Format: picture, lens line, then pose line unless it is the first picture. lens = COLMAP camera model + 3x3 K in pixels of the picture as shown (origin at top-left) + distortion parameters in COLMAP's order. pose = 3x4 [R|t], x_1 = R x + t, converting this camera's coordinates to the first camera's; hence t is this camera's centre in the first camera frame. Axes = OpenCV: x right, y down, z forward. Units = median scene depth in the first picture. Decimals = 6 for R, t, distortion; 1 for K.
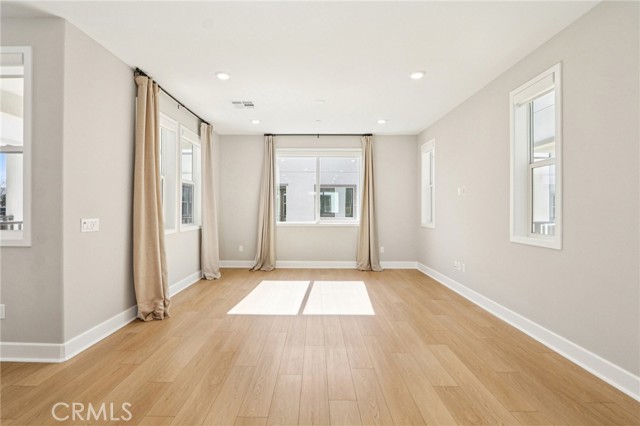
lens RADIAL K [[304.3, 0, 313.1], [0, 304.3, 209.2], [0, 0, 1]] dist [-0.017340, 0.006660]
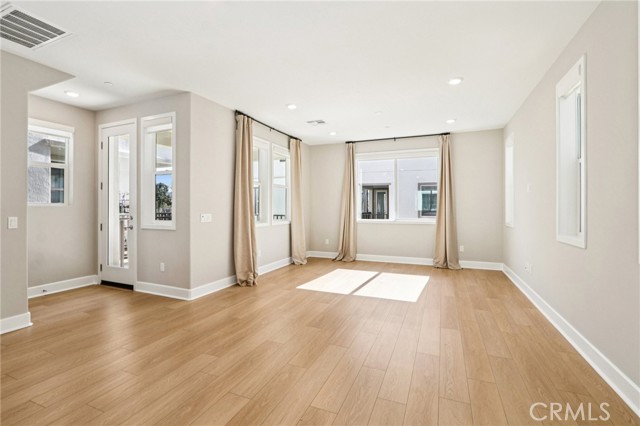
lens RADIAL K [[302.4, 0, 307.5], [0, 302.4, 208.0], [0, 0, 1]] dist [-0.016840, 0.005911]
pose [[0.916704, -0.002148, -0.399562, 0.230532], [0.002064, 0.999998, -0.000640, 0.001576], [0.399562, -0.000238, 0.916706, -0.139346]]
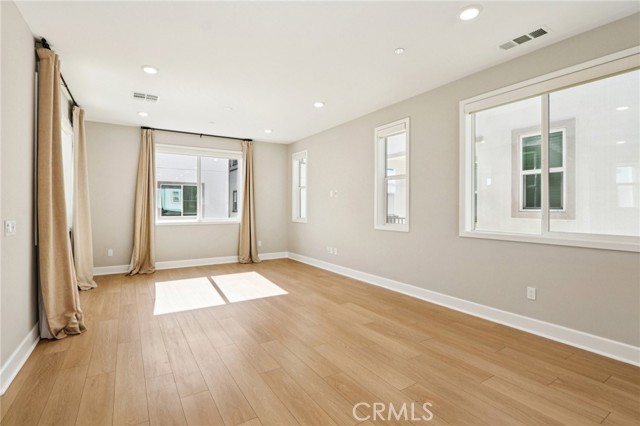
lens RADIAL K [[302.4, 0, 307.5], [0, 302.4, 208.0], [0, 0, 1]] dist [-0.016840, 0.005911]
pose [[0.852883, -0.004231, 0.522084, -0.297148], [0.003605, 0.999991, 0.002215, 0.000136], [-0.522089, -0.000007, 0.852891, -0.065608]]
